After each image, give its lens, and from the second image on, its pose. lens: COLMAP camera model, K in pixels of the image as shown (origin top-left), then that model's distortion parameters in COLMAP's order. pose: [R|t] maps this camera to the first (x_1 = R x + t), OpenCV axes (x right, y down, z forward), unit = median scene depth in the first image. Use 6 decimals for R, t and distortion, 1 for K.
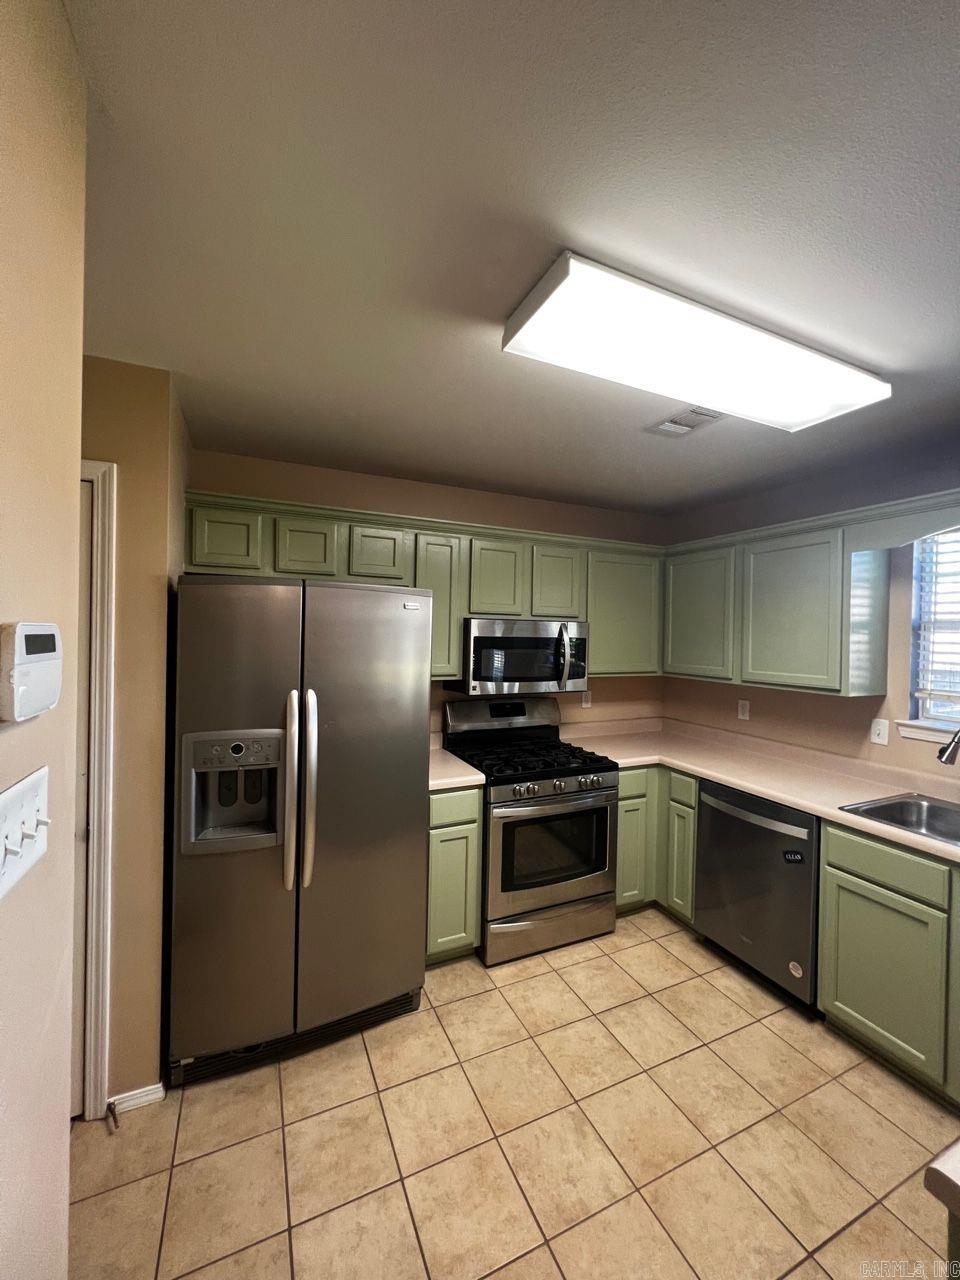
lens RADIAL K [[510.6, 0, 483.2], [0, 510.6, 639.9], [0, 0, 1]] dist [-0.001701, 0.000043]
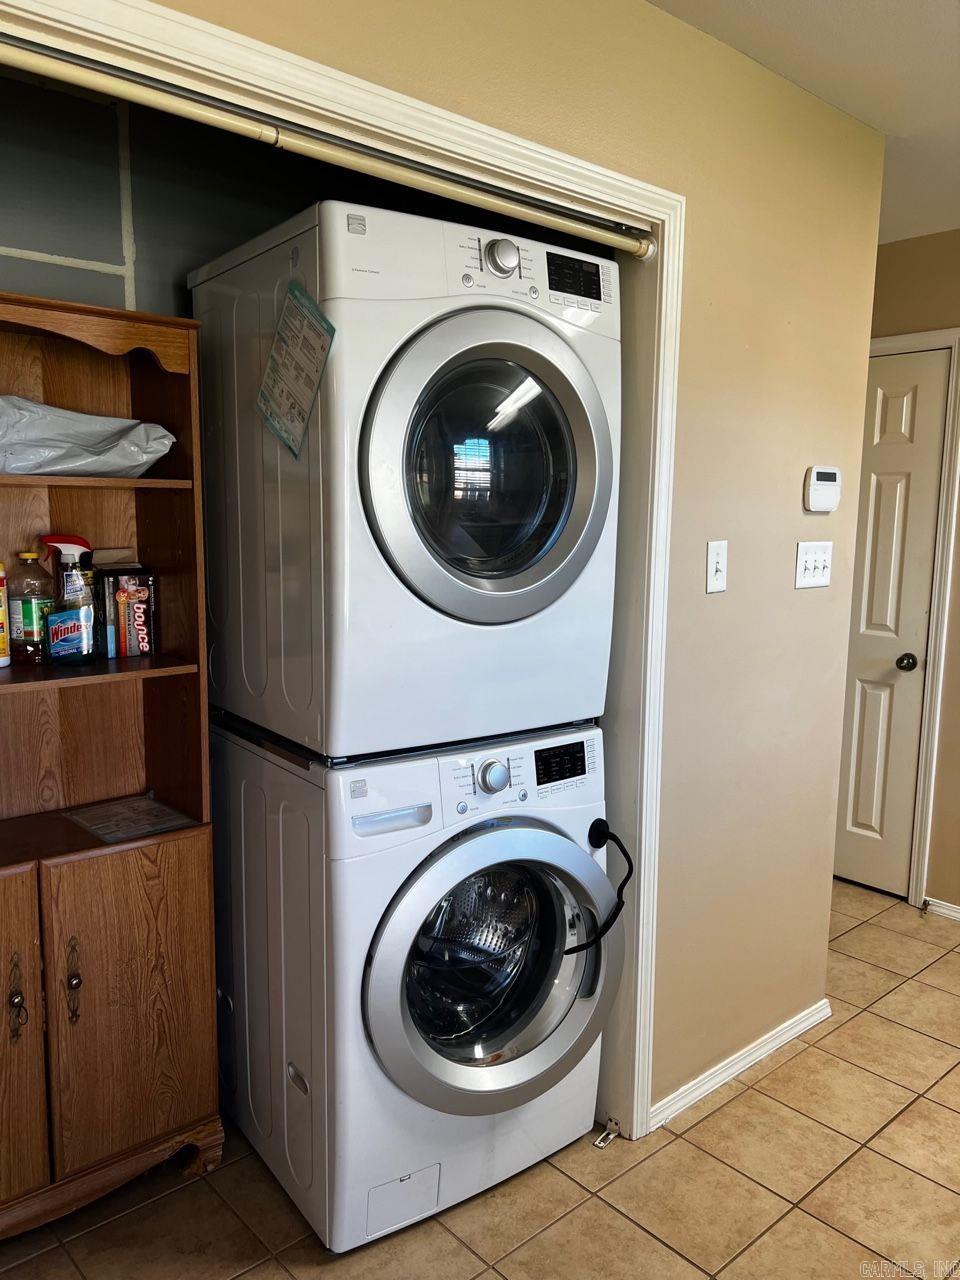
lens RADIAL K [[967.9, 0, 480.7], [0, 967.9, 643.3], [0, 0, 1]] dist [0.023347, -0.034140]
pose [[0.295439, 0.114238, -0.948507, 0.711179], [-0.013502, 0.993225, 0.115418, 0.067186], [0.955266, -0.021293, 0.294980, -0.429837]]
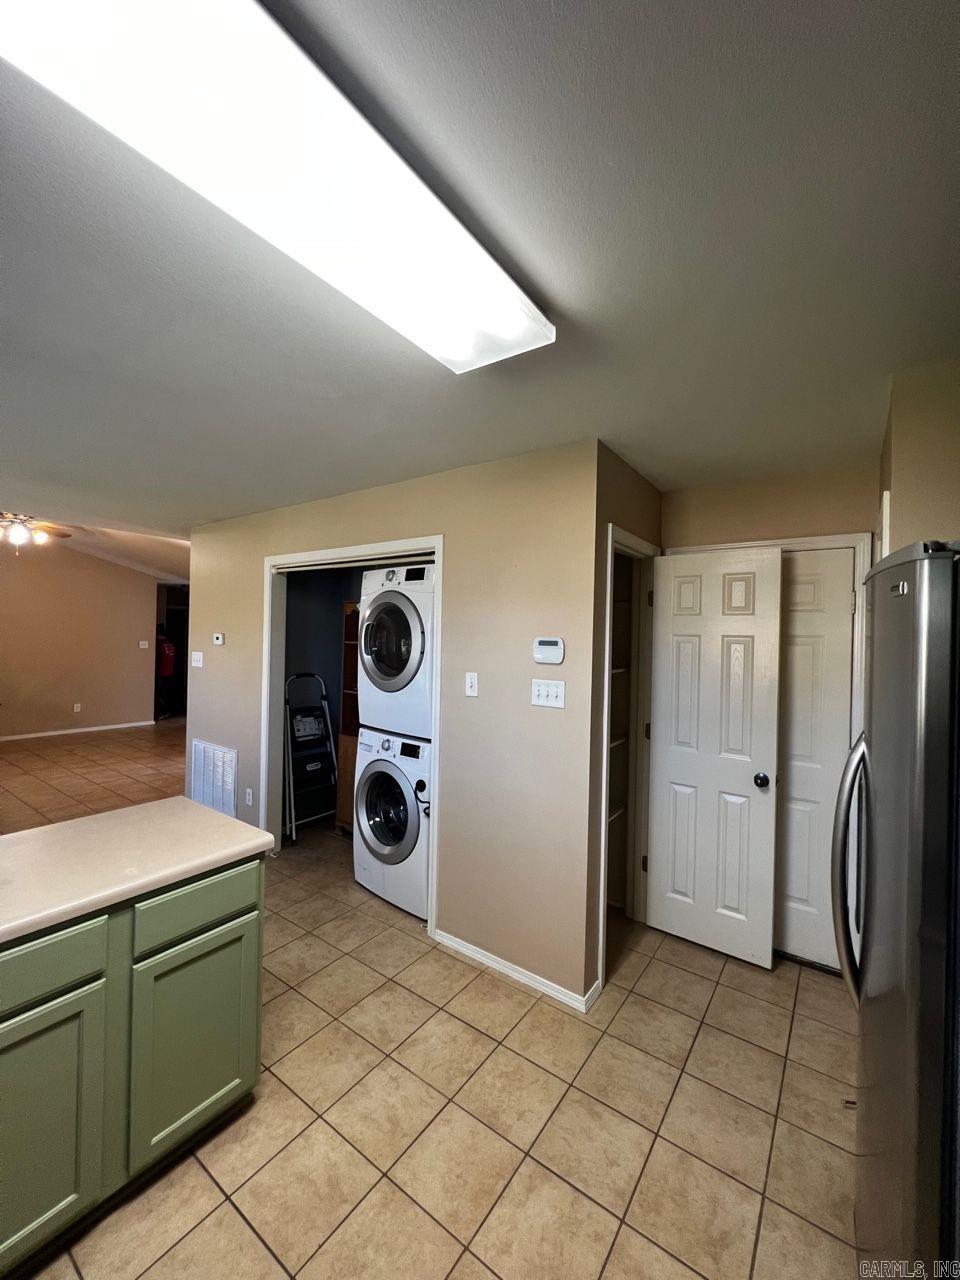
lens RADIAL K [[510.6, 0, 483.1], [0, 510.6, 637.5], [0, 0, 1]] dist [-0.001701, 0.000043]
pose [[-0.868153, -0.043671, -0.494371, 0.370132], [-0.046619, 0.998892, -0.006372, 0.002726], [0.494102, 0.017516, -0.869228, 1.078711]]
